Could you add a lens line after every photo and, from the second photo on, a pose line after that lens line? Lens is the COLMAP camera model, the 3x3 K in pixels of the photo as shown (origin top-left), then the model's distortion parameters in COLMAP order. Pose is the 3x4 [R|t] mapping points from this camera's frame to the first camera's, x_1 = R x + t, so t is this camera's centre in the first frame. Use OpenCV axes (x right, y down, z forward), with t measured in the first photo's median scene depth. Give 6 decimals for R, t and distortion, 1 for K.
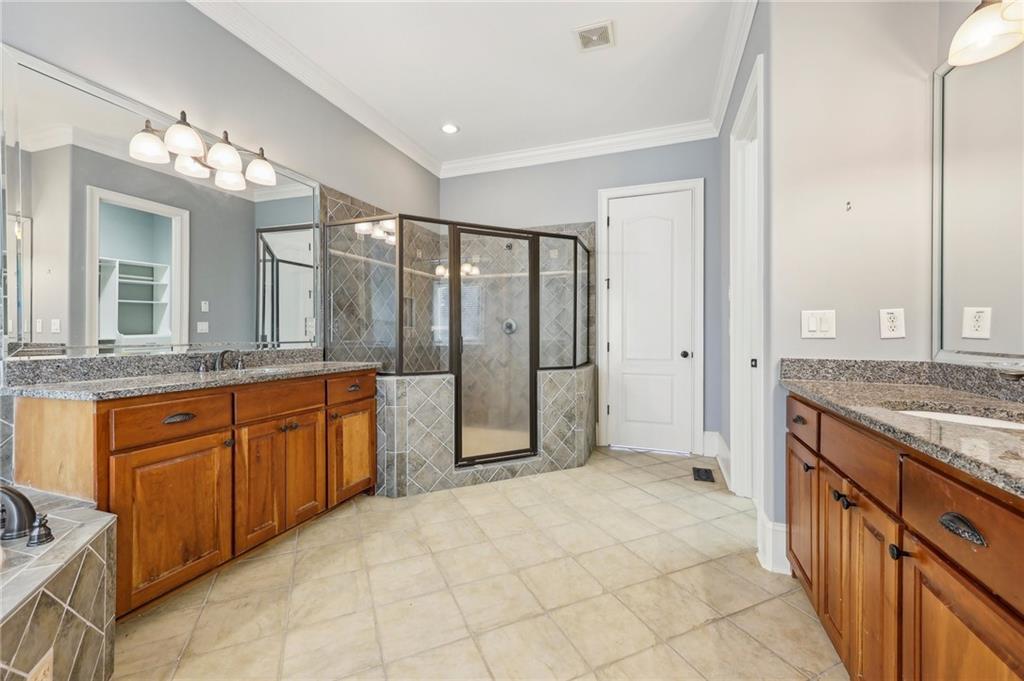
lens RADIAL K [[417.9, 0, 511.8], [0, 417.9, 334.8], [0, 0, 1]] dist [0.011400, -0.000001]
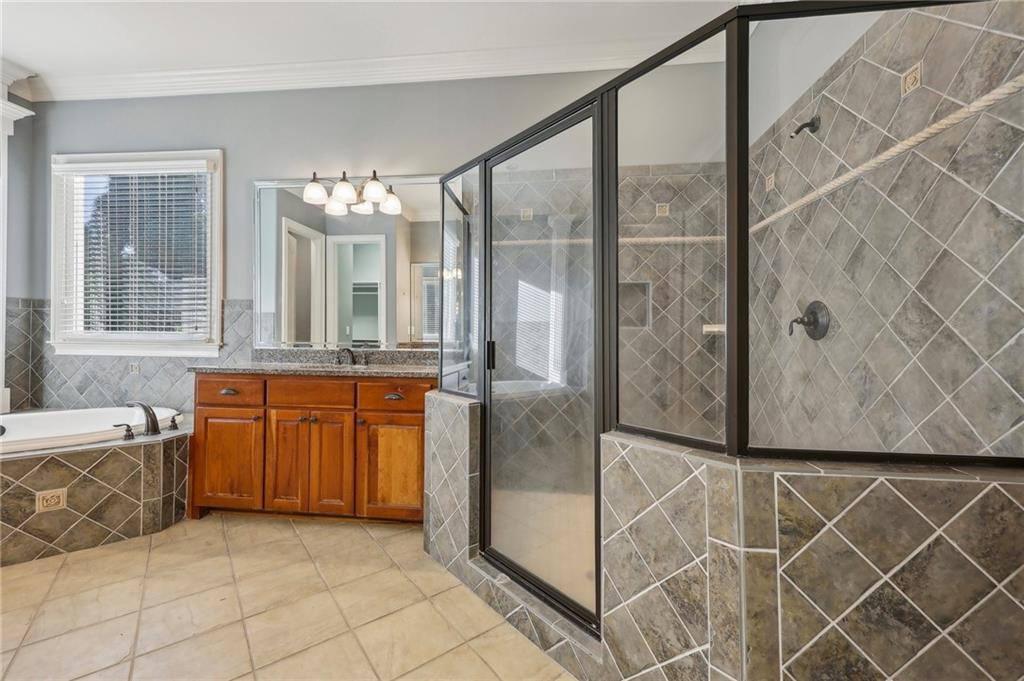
lens RADIAL K [[417.9, 0, 505.0], [0, 417.9, 327.9], [0, 0, 1]] dist [0.011400, -0.000001]
pose [[0.221313, -0.017501, -0.975046, 0.591414], [-0.009991, 0.999746, -0.020212, -0.002739], [0.975152, 0.014215, 0.221082, 1.121307]]
